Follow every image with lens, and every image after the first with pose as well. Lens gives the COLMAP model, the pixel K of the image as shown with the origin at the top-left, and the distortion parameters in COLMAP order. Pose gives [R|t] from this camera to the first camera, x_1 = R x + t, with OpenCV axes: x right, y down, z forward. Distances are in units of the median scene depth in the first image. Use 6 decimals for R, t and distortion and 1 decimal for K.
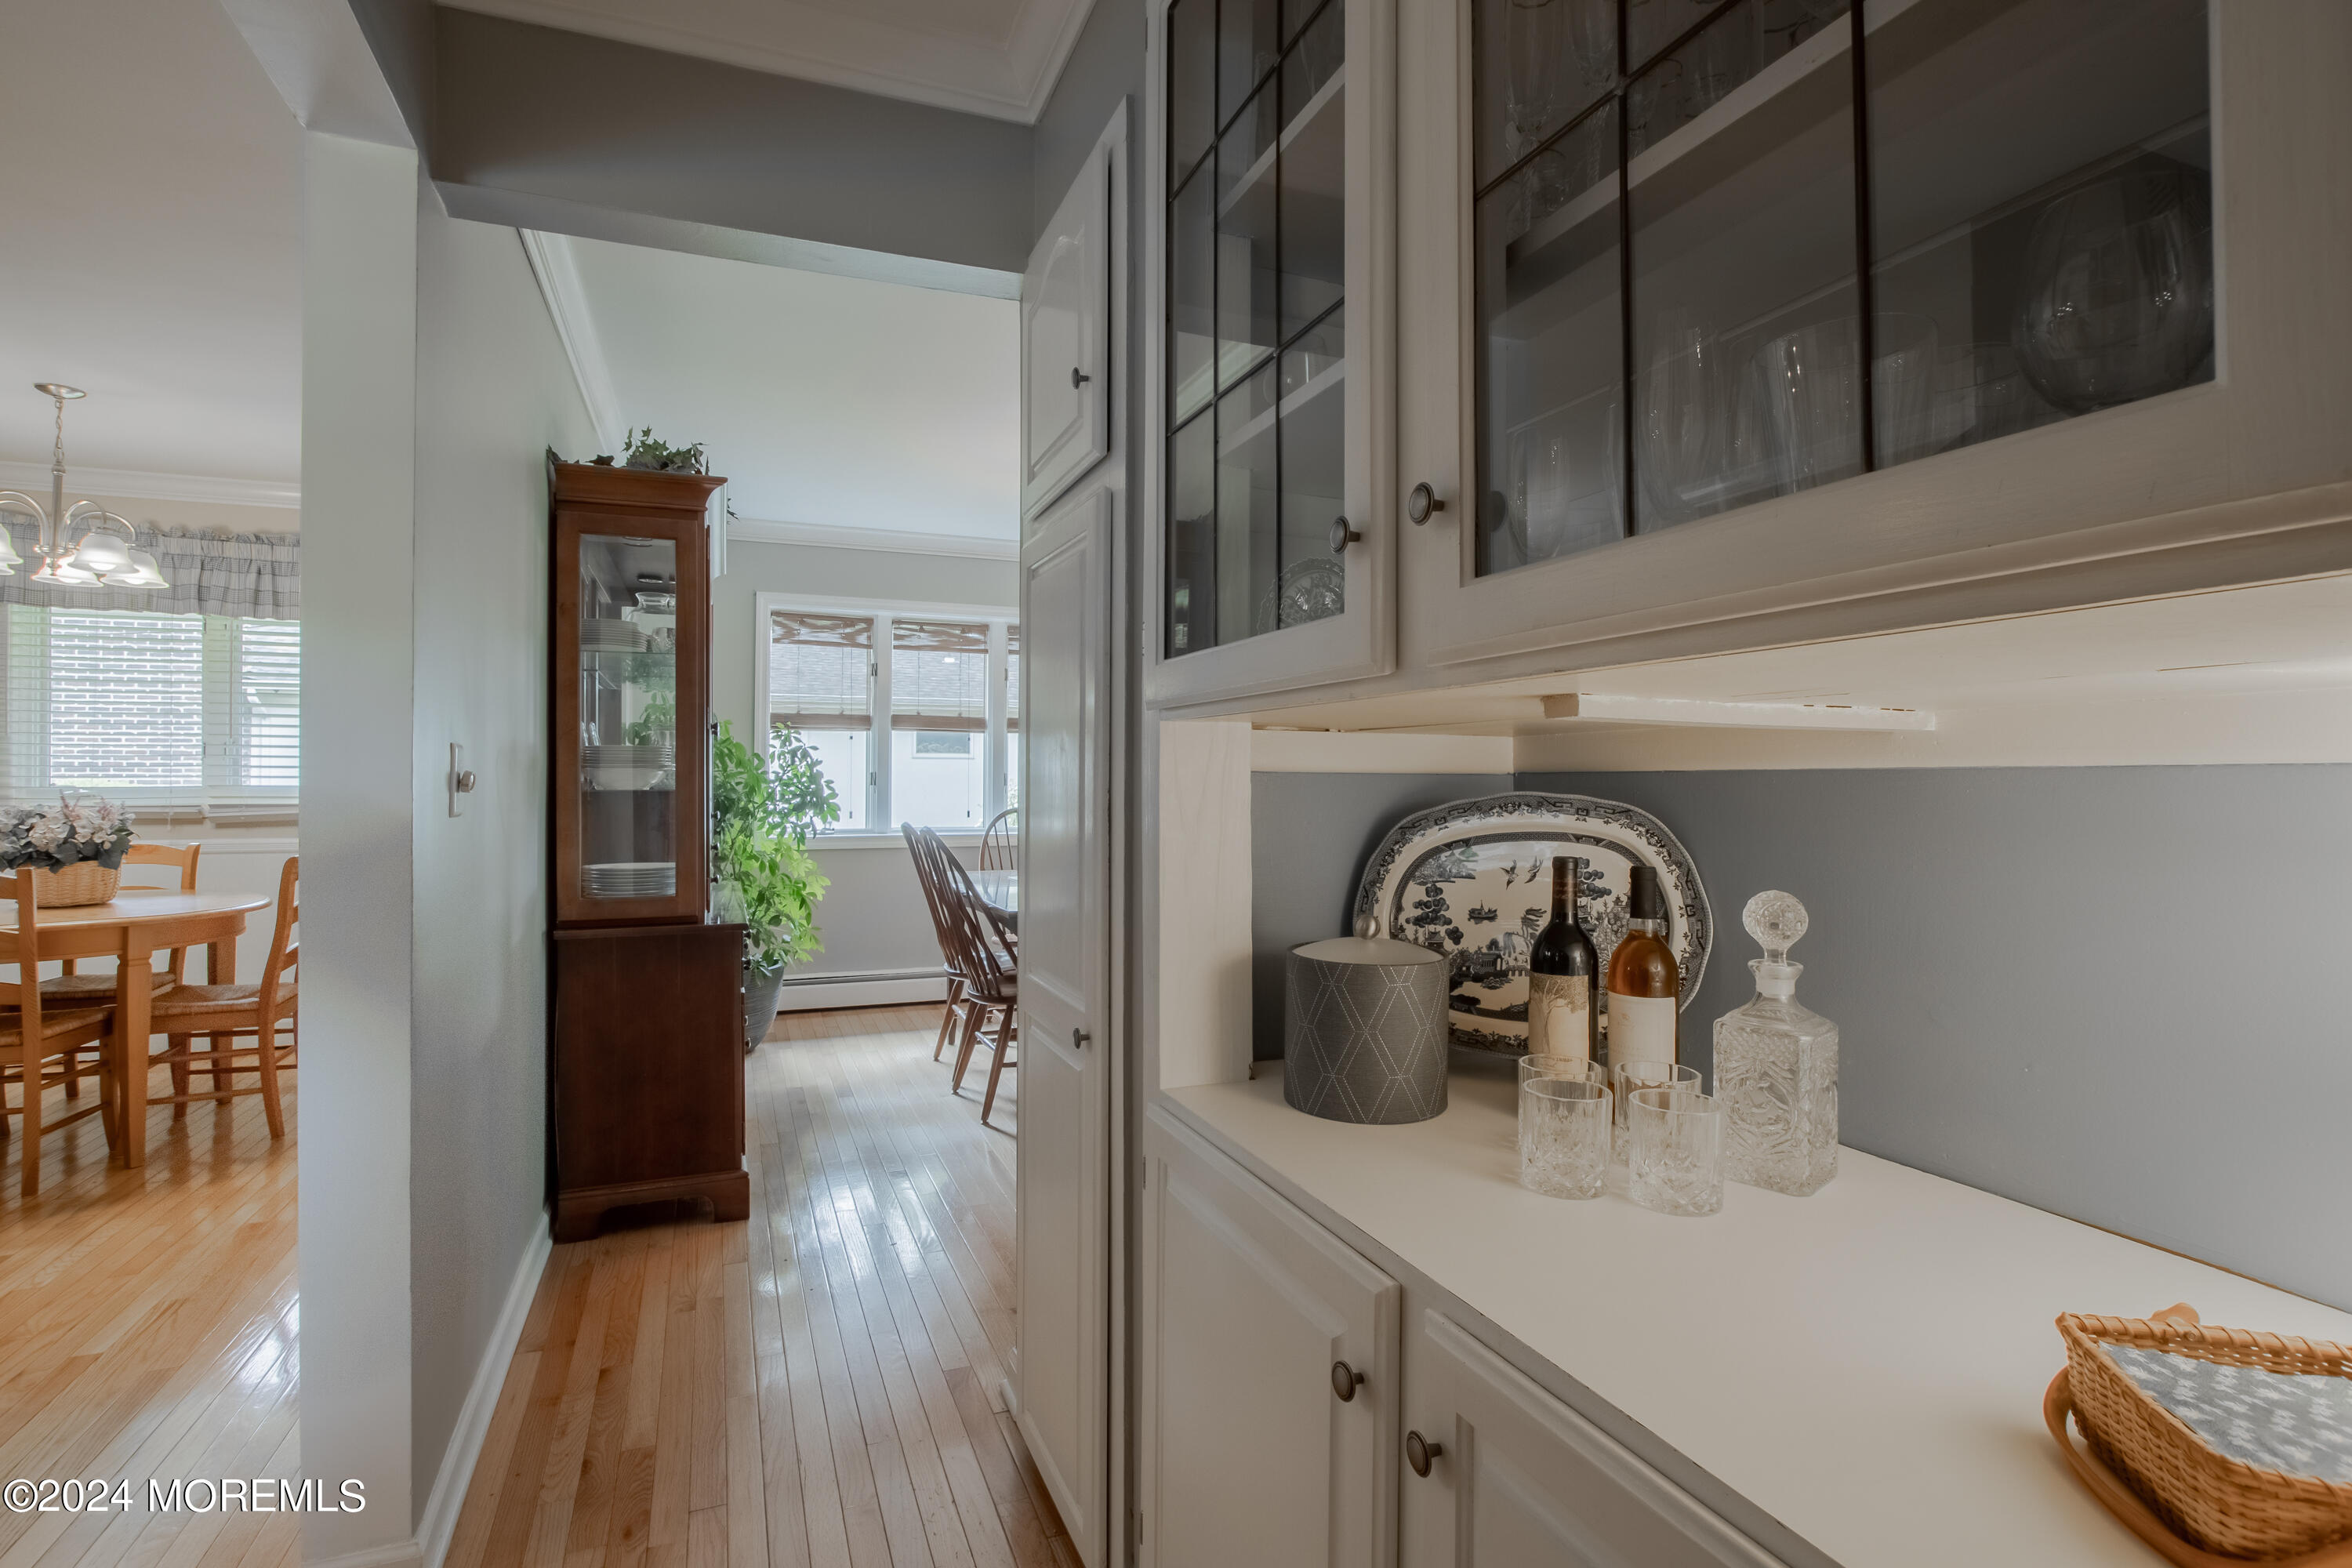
lens RADIAL K [[1125.9, 0, 1110.9], [0, 1125.9, 792.1], [0, 0, 1]] dist [-0.020260, 0.004077]
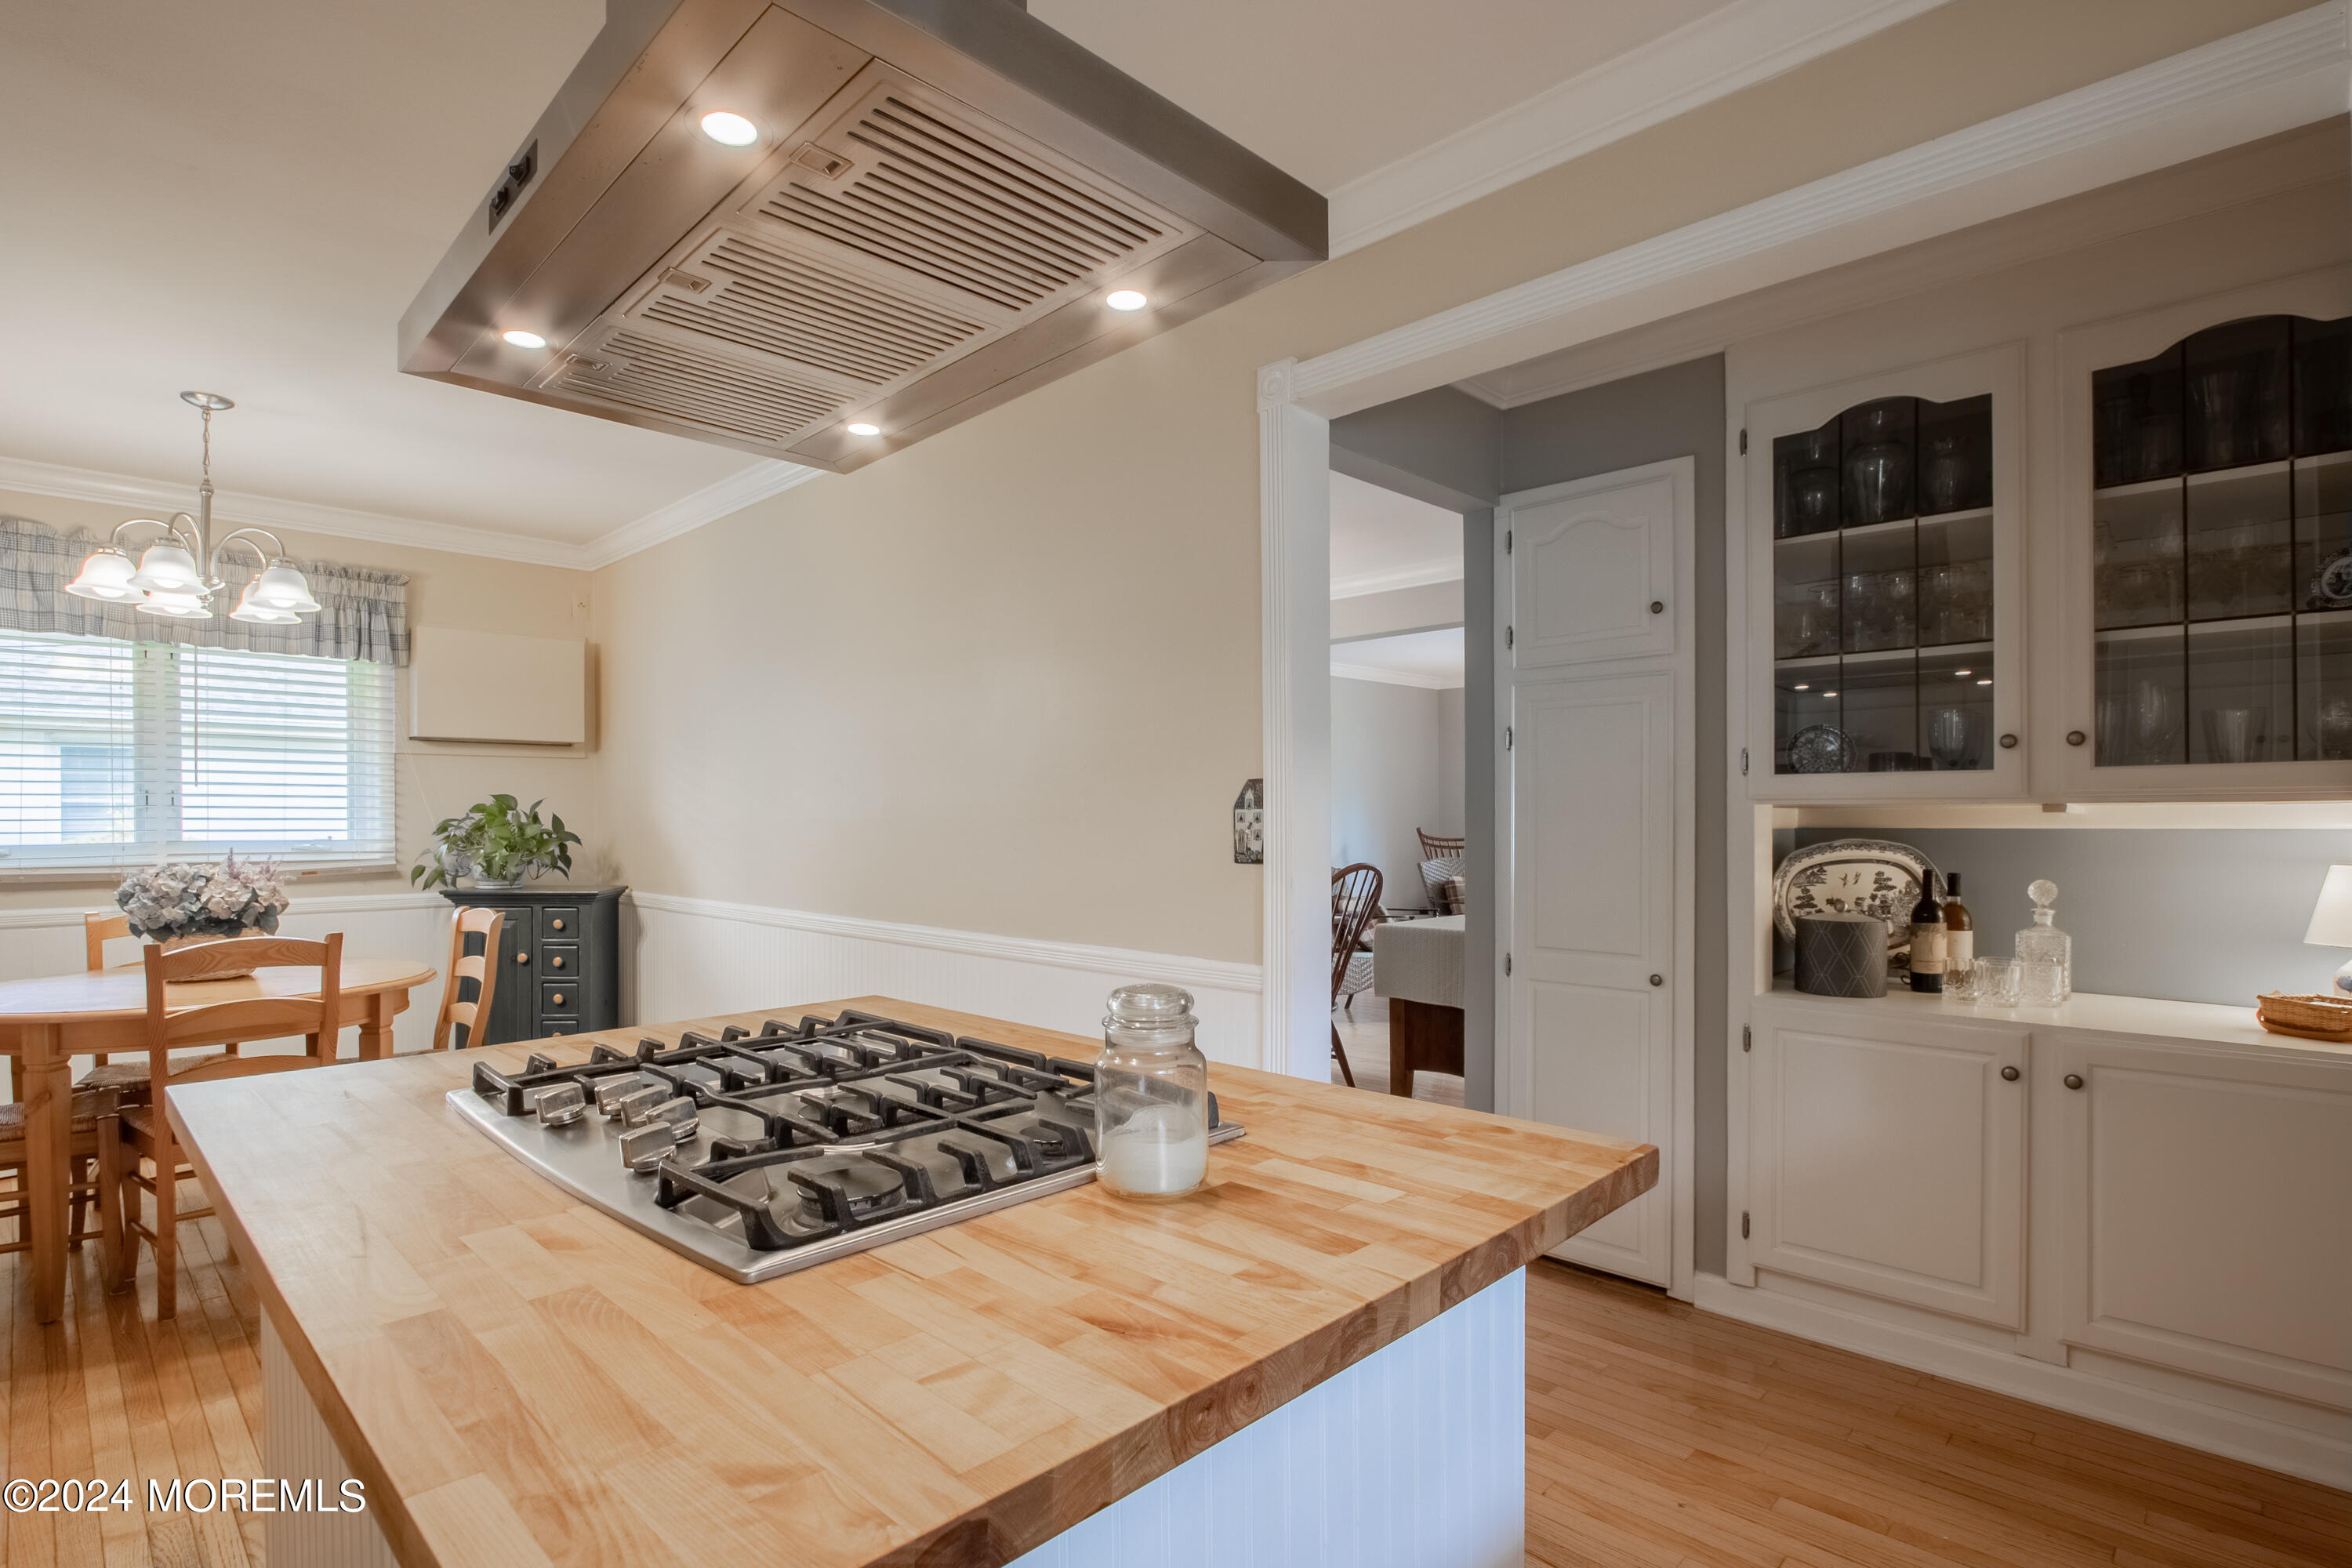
lens RADIAL K [[1139.5, 0, 1137.8], [0, 1139.5, 819.6], [0, 0, 1]] dist [-0.006605, 0.001309]
pose [[0.916470, -0.004420, 0.400080, -0.603201], [0.008918, 0.999916, -0.009381, -0.010271], [-0.400005, 0.012166, 0.916432, -0.130671]]
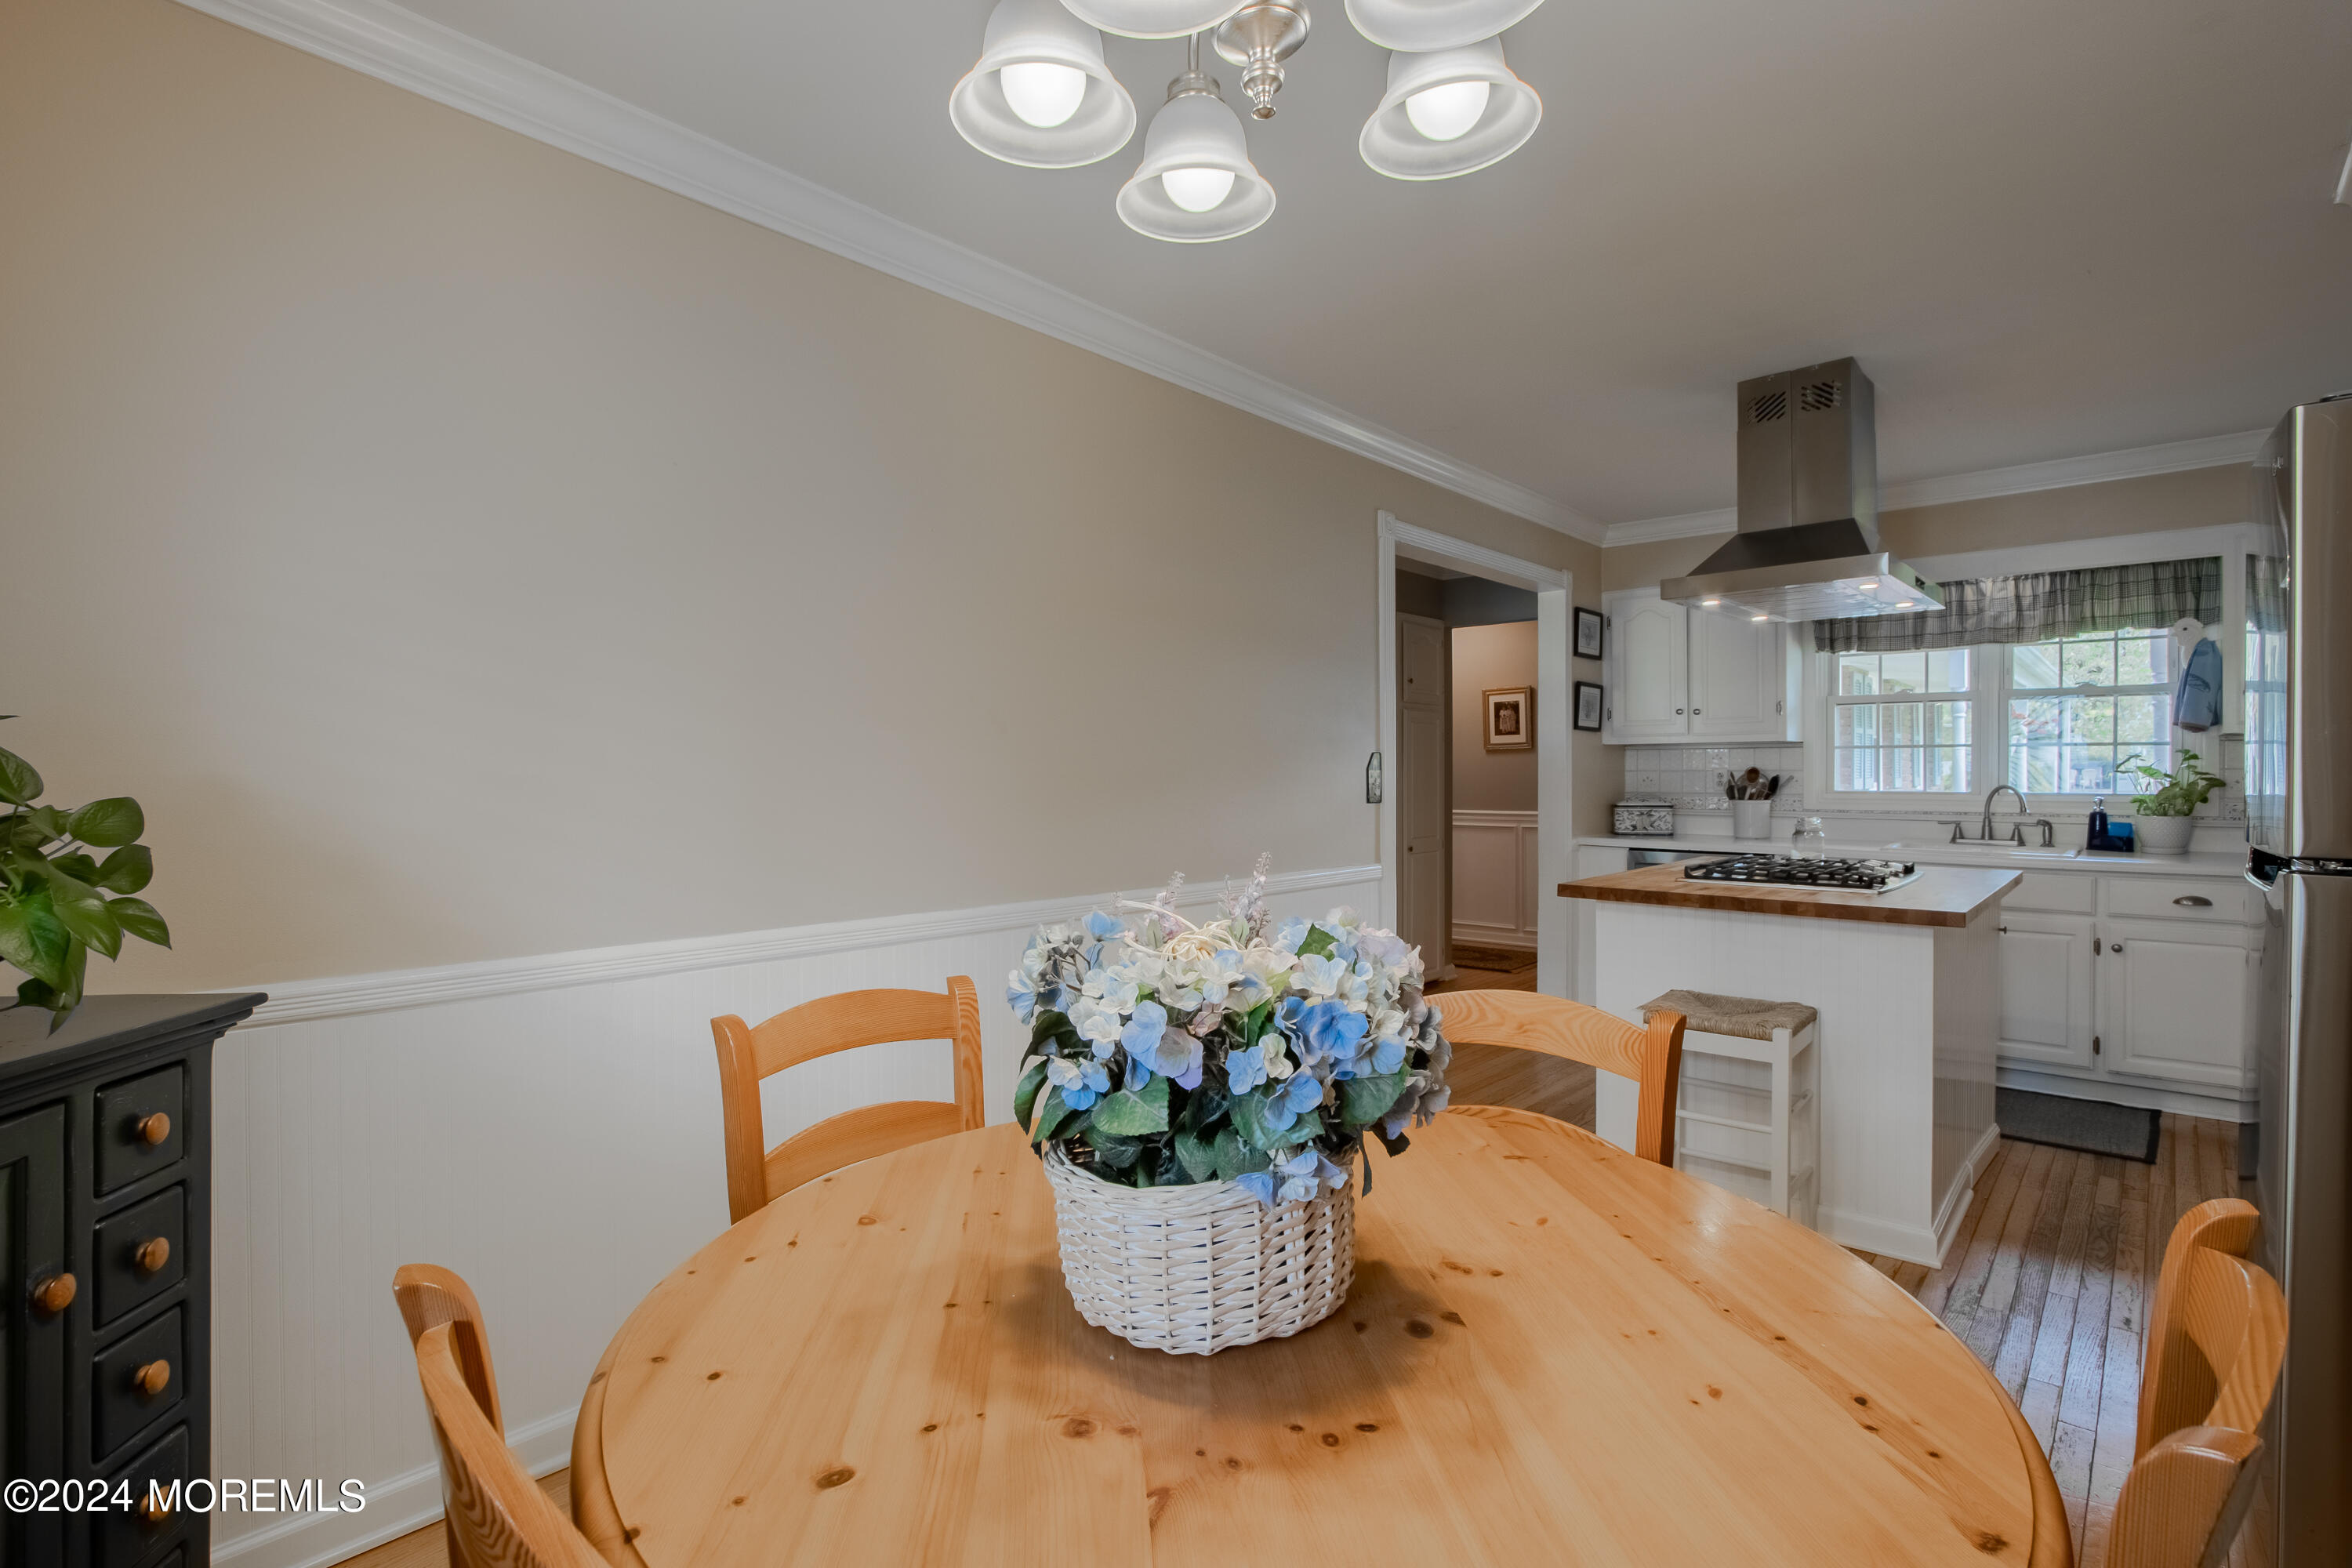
lens RADIAL K [[1125.9, 0, 1180.5], [0, 1125.9, 781.4], [0, 0, 1]] dist [-0.020260, 0.004077]
pose [[-0.456286, -0.005140, 0.889819, -1.094770], [0.014867, 0.999800, 0.013399, -0.026526], [-0.889709, 0.019343, -0.456118, 0.973610]]
